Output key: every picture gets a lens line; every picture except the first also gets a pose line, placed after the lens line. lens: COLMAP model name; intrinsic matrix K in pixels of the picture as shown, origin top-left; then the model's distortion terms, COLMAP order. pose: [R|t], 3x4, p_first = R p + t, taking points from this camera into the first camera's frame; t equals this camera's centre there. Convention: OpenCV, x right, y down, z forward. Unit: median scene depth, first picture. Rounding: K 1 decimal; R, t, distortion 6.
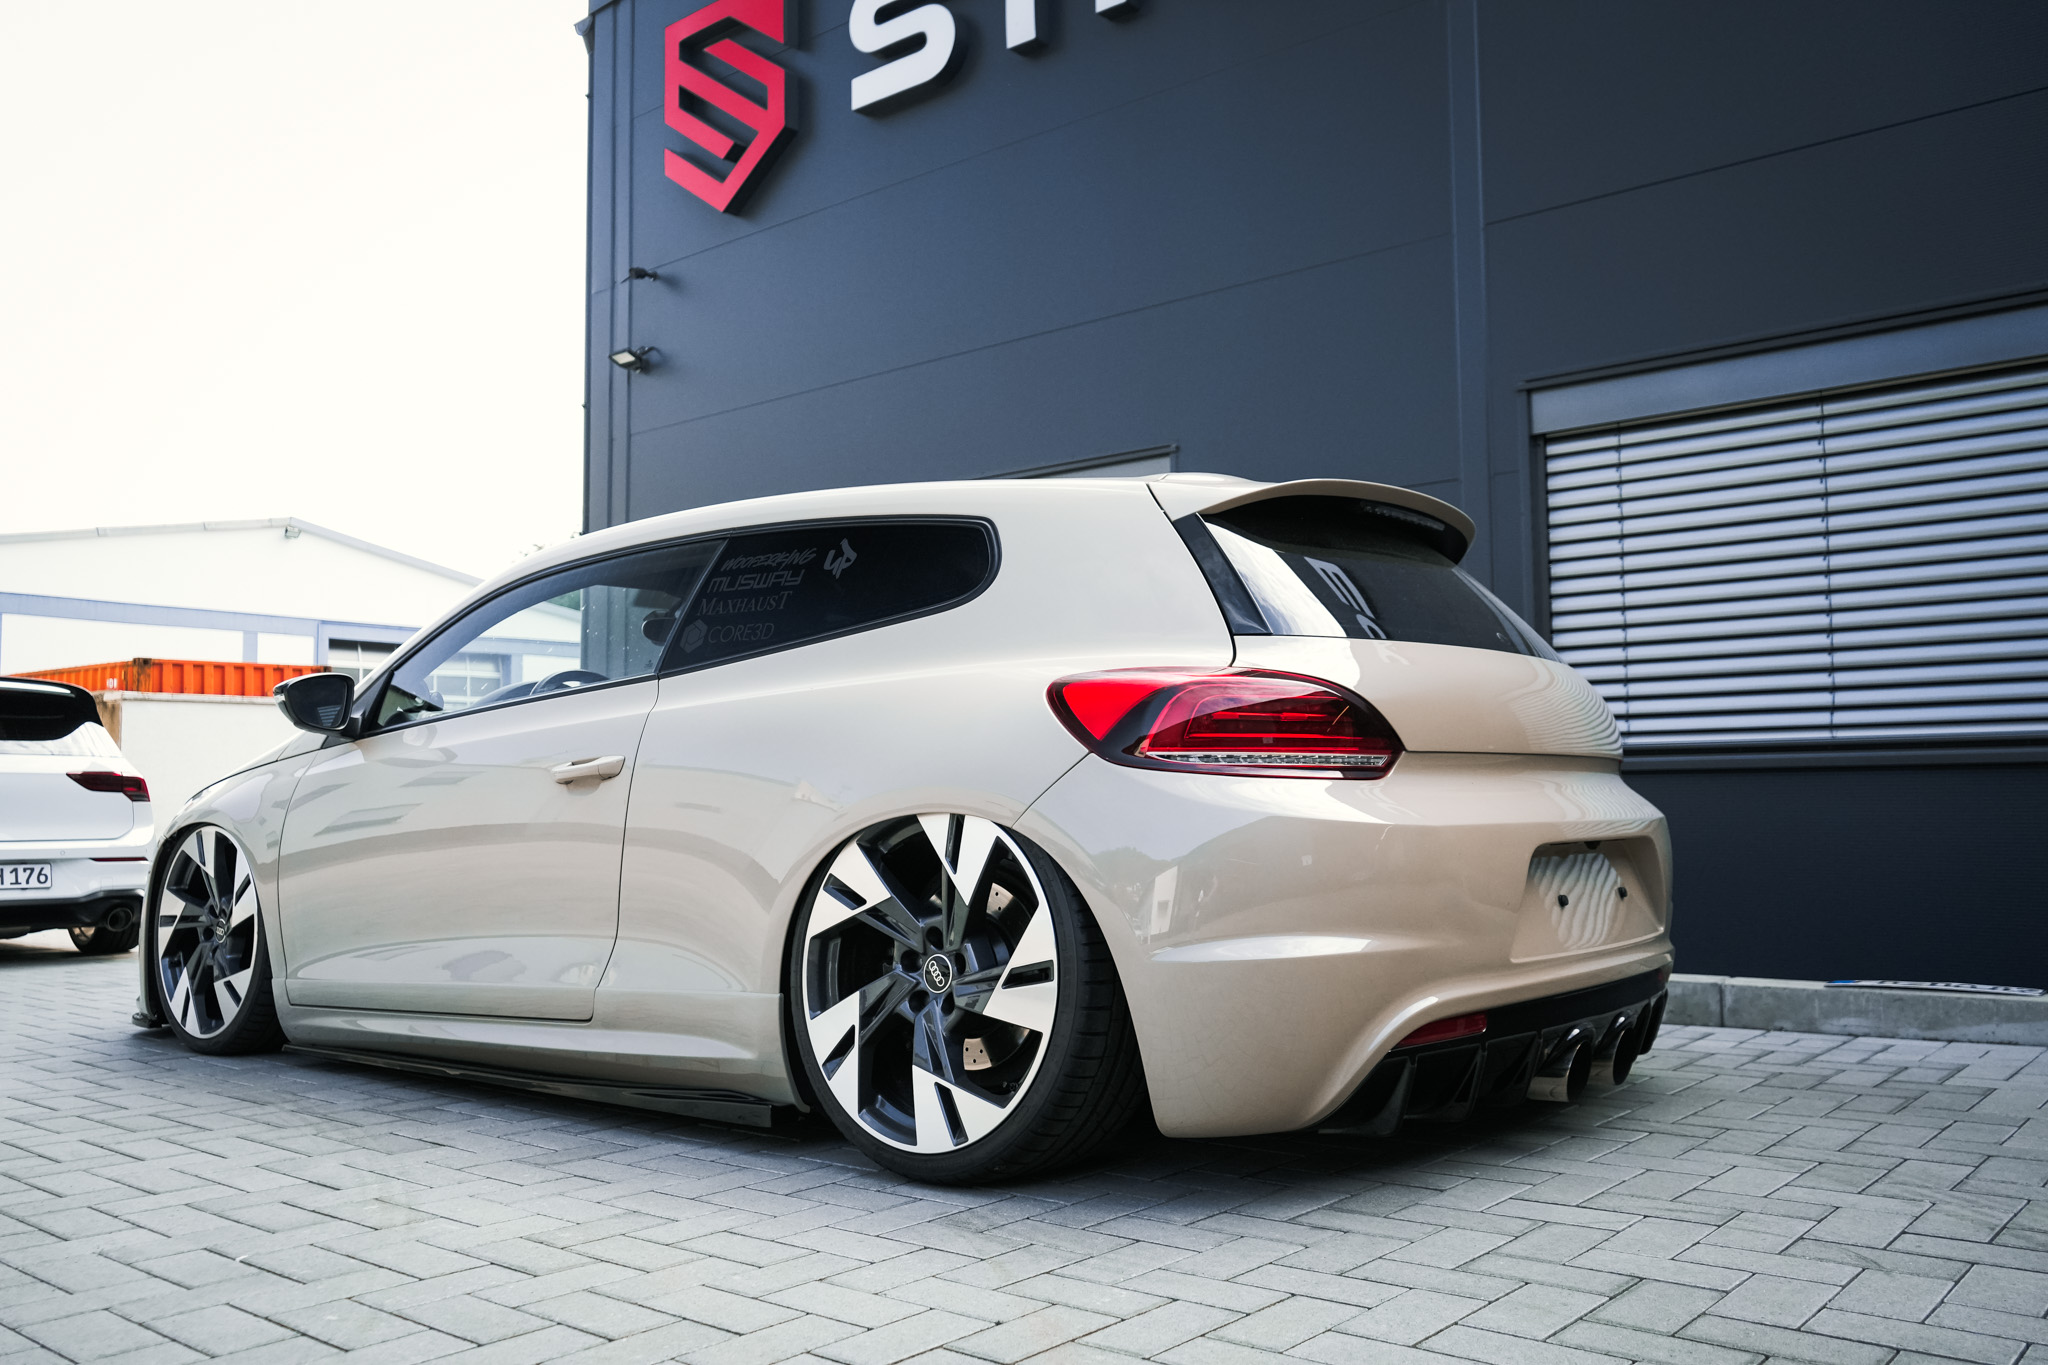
lens RADIAL K [[1624.0, 0, 1024.0], [0, 1624.0, 682.5], [0, 0, 1]] dist [-0.016460, -0.001246]
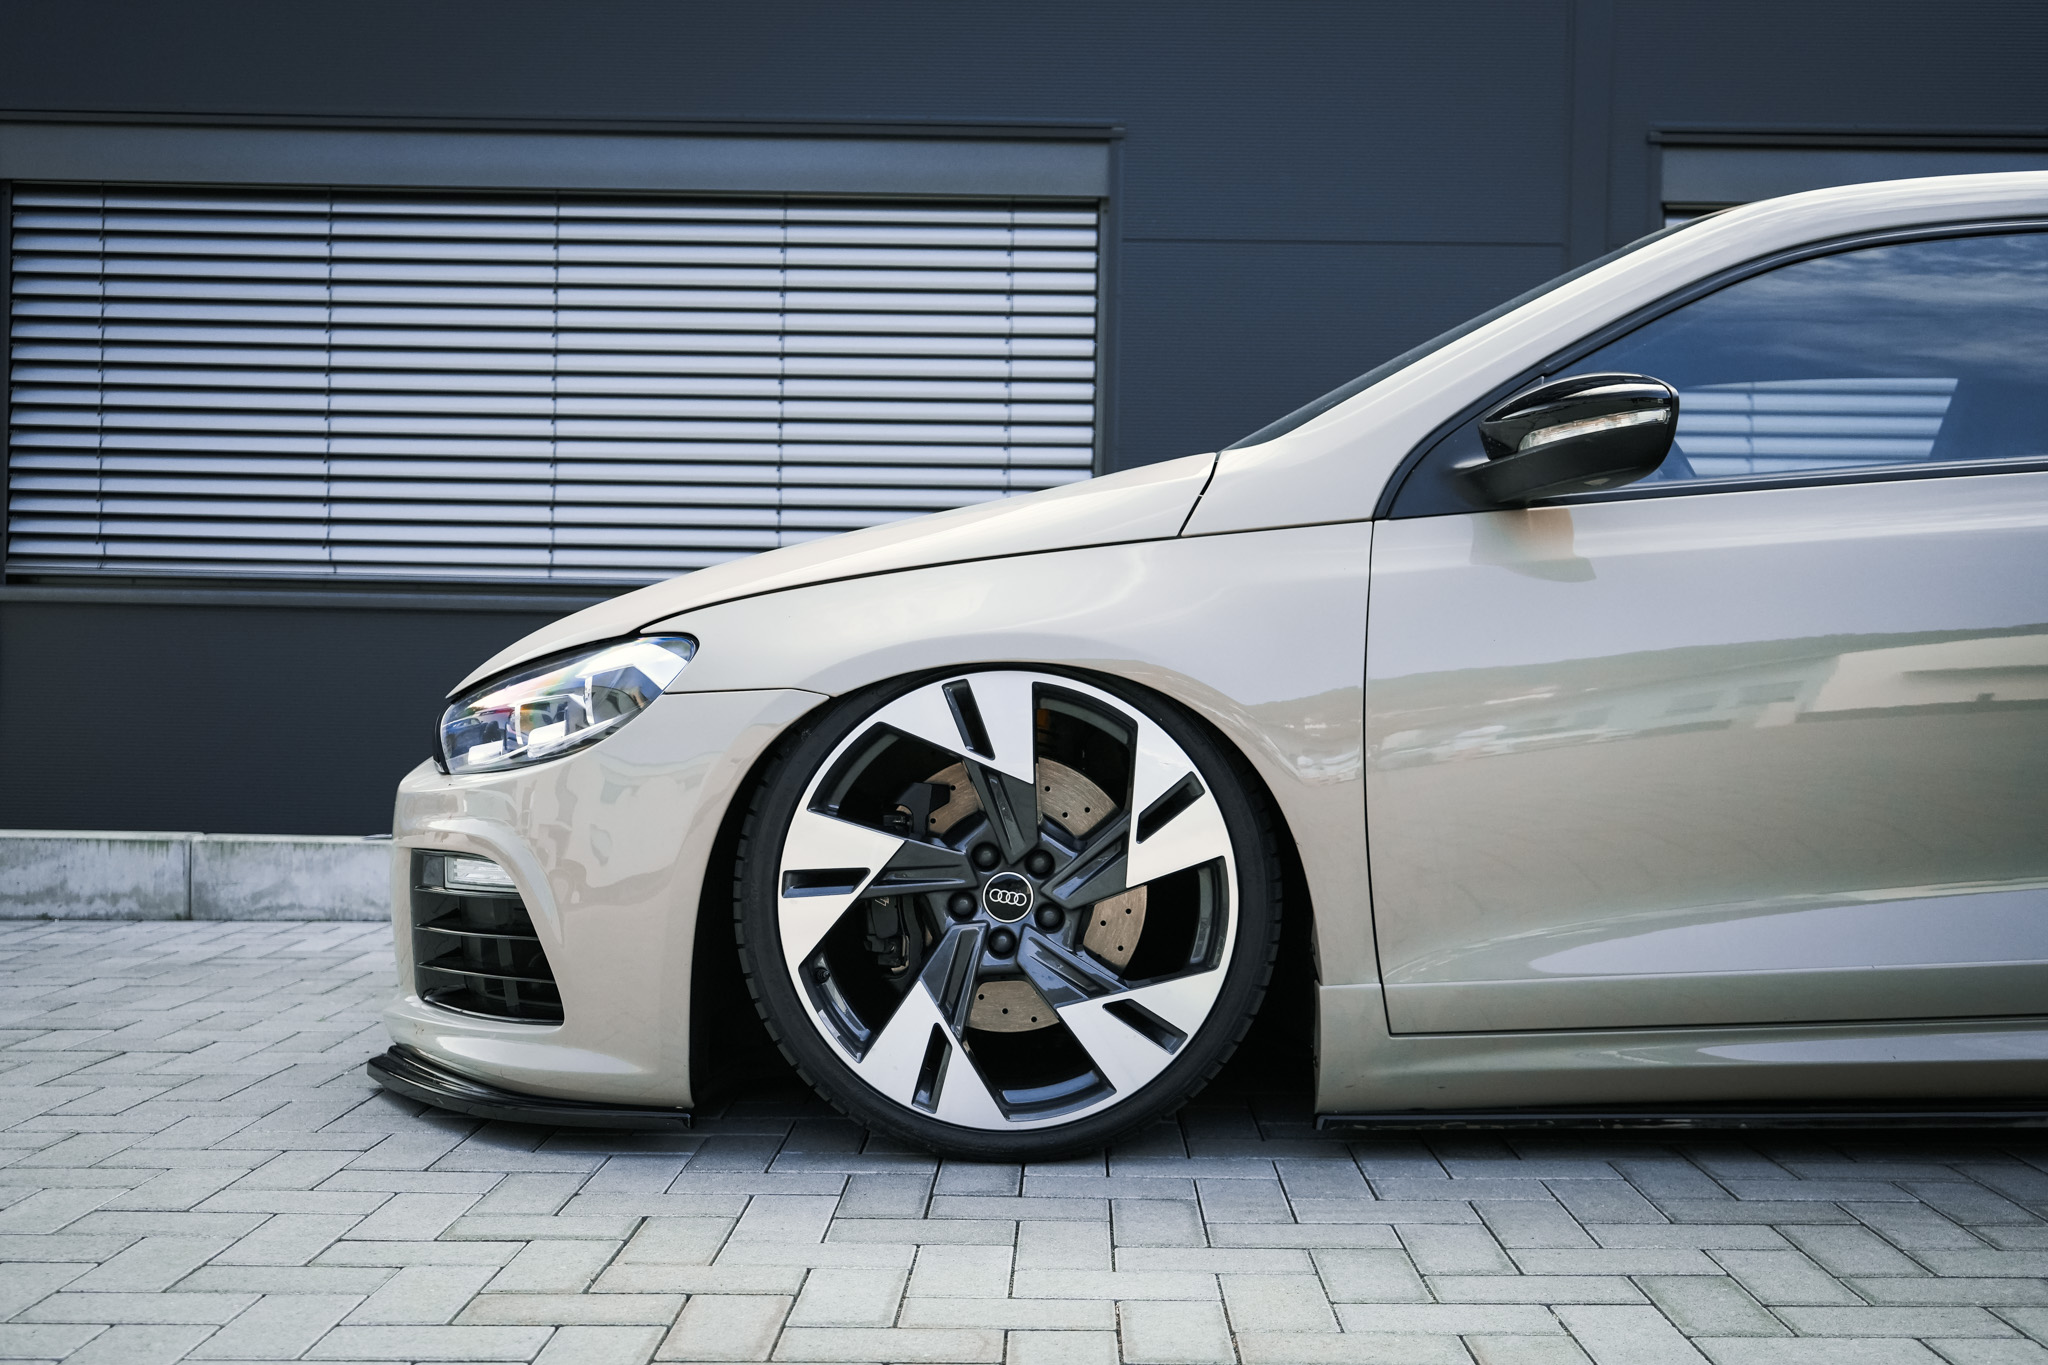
lens RADIAL K [[2186.1, 0, 1024.0], [0, 2186.1, 682.5], [0, 0, 1]] dist [0.006161, 0.034498]
pose [[0.771880, 0.014457, 0.635604, -1.393673], [-0.067127, 0.996007, 0.058864, 0.087522], [-0.632215, -0.088102, 0.769768, 0.817429]]
